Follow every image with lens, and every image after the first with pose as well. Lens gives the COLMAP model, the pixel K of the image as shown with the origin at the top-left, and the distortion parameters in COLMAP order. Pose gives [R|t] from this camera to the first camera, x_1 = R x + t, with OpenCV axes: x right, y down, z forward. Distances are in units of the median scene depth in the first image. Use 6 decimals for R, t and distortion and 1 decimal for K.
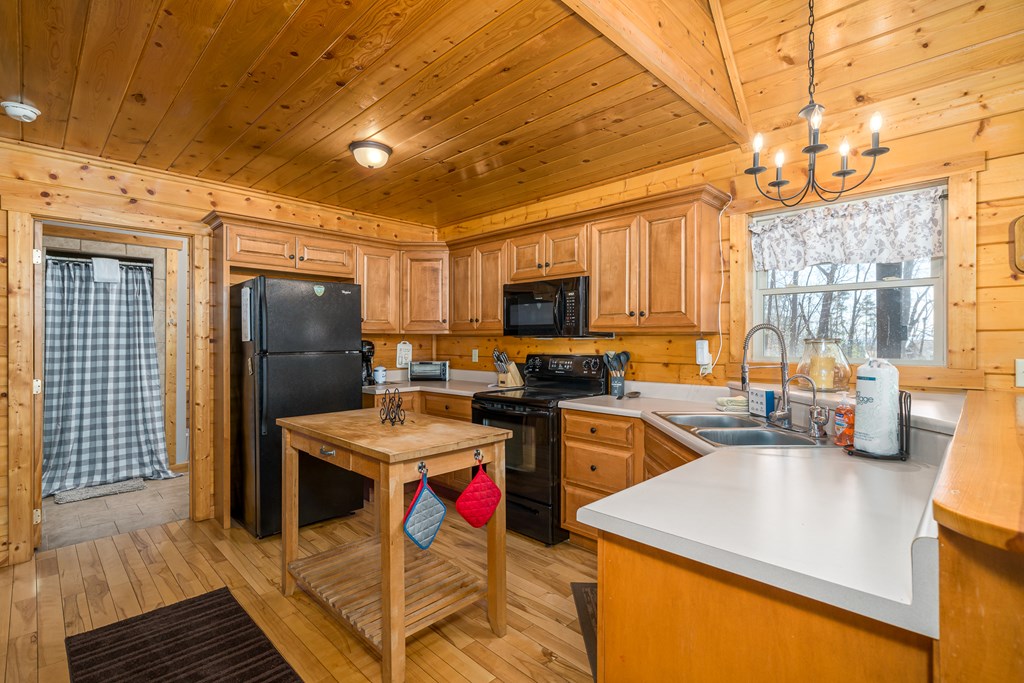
lens RADIAL K [[454.7, 0, 512.0], [0, 454.7, 341.5], [0, 0, 1]] dist [-0.001333, -0.000378]
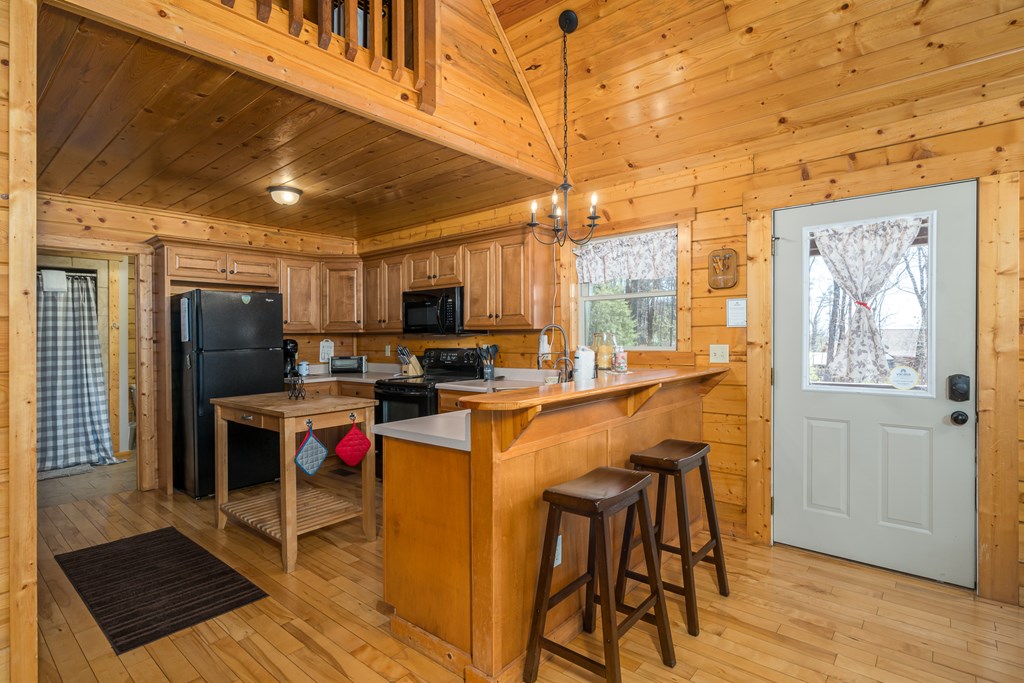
lens RADIAL K [[492.5, 0, 512.3], [0, 492.5, 332.4], [0, 0, 1]] dist [-0.000281, 0.000055]
pose [[0.997723, -0.014940, 0.065769, 0.196615], [0.015560, 0.999839, -0.008922, 0.000348], [-0.065625, 0.009925, 0.997795, -0.360674]]
